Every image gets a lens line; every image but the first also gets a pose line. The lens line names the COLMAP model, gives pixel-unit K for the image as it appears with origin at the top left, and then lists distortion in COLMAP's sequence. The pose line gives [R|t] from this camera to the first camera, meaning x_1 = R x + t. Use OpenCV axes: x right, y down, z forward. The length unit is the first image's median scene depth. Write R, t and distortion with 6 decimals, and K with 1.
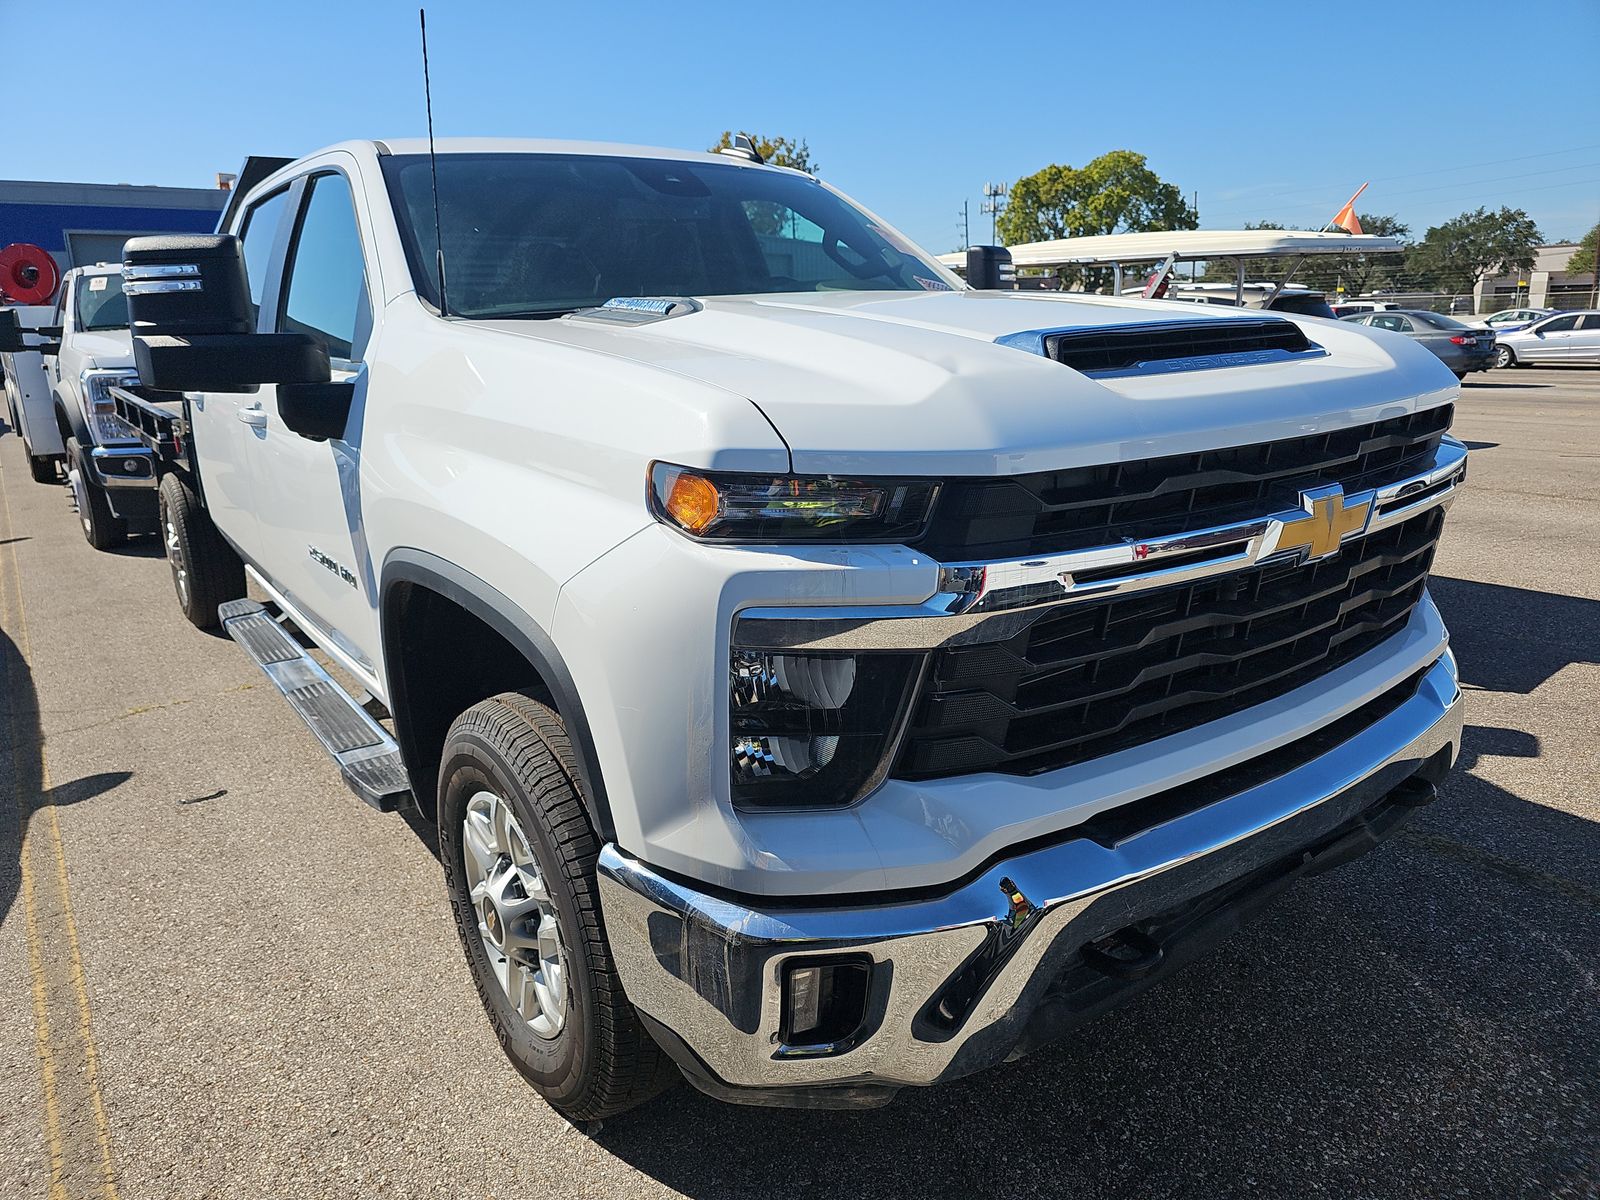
lens RADIAL K [[1033.2, 0, 825.2], [0, 1033.2, 602.5], [0, 0, 1]] dist [0.050709, -0.060250]
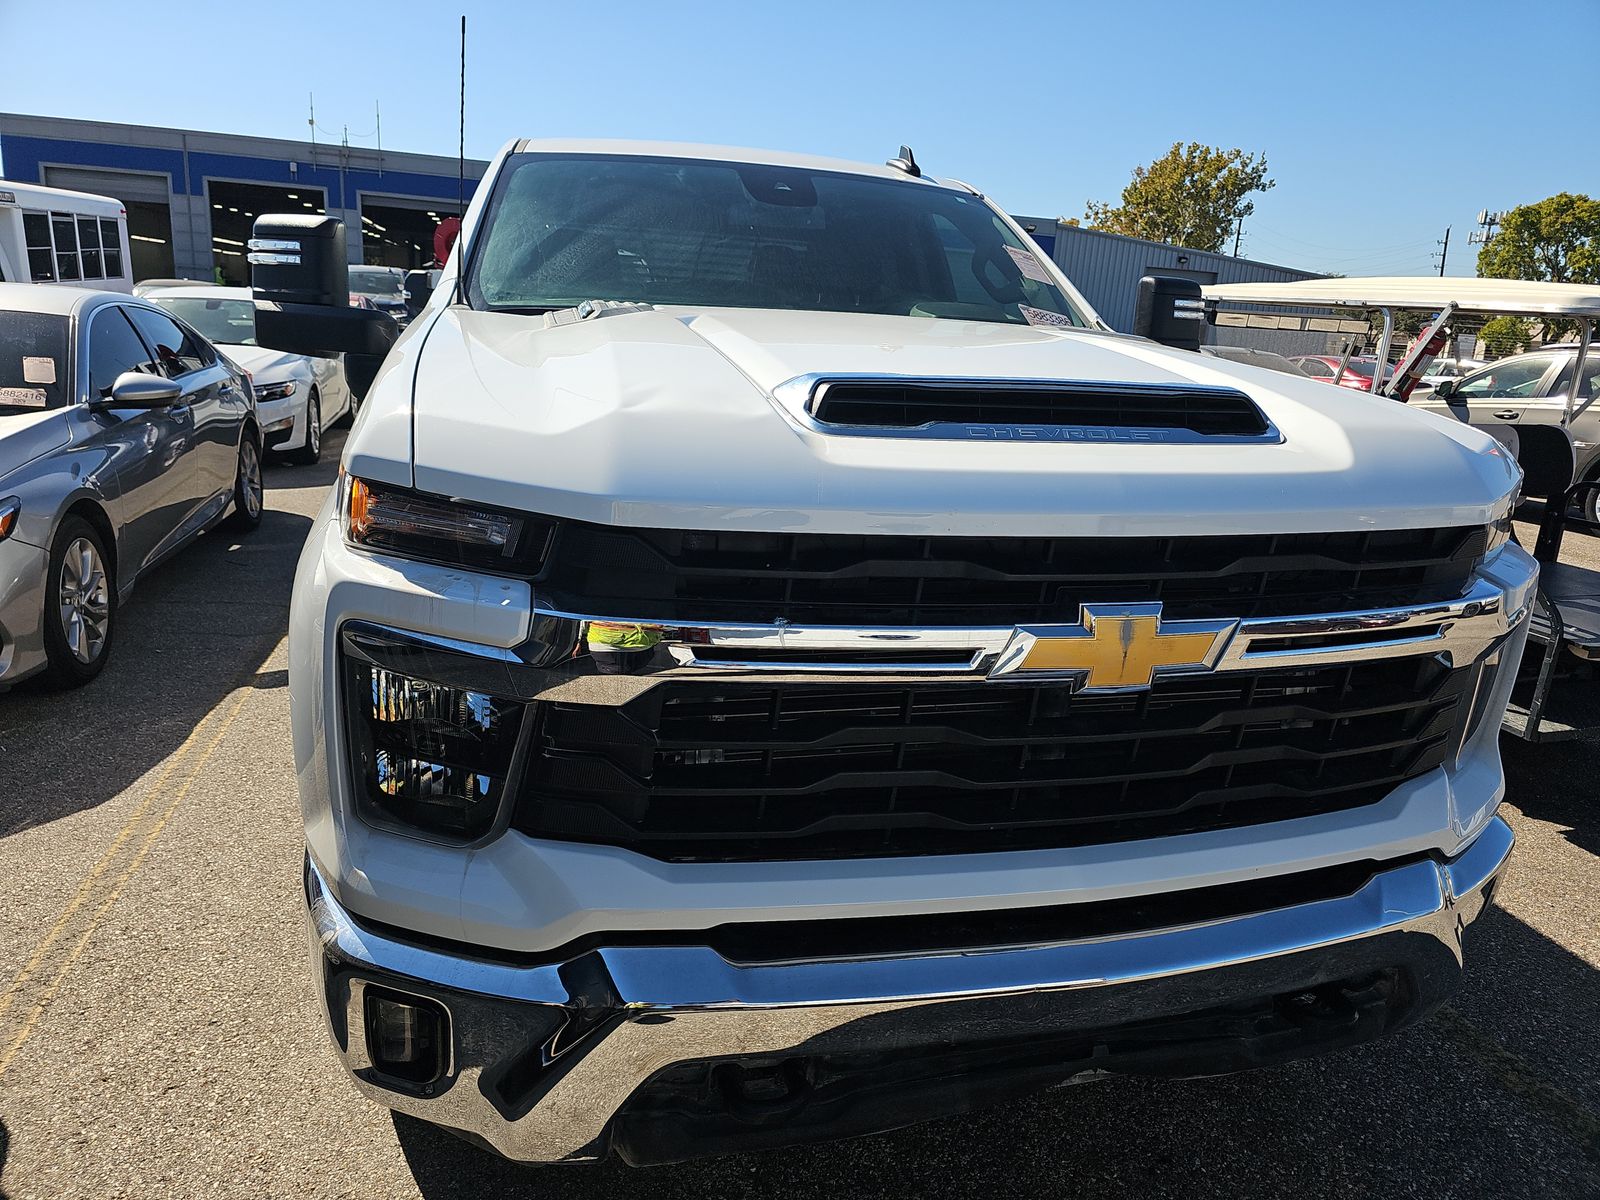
lens RADIAL K [[1033.2, 0, 825.2], [0, 1033.2, 602.5], [0, 0, 1]] dist [0.050709, -0.060250]
pose [[0.930945, 0.173029, -0.321562, 0.425442], [-0.175750, 0.984215, 0.020789, -0.071387], [0.320084, 0.037161, 0.946660, 0.141844]]
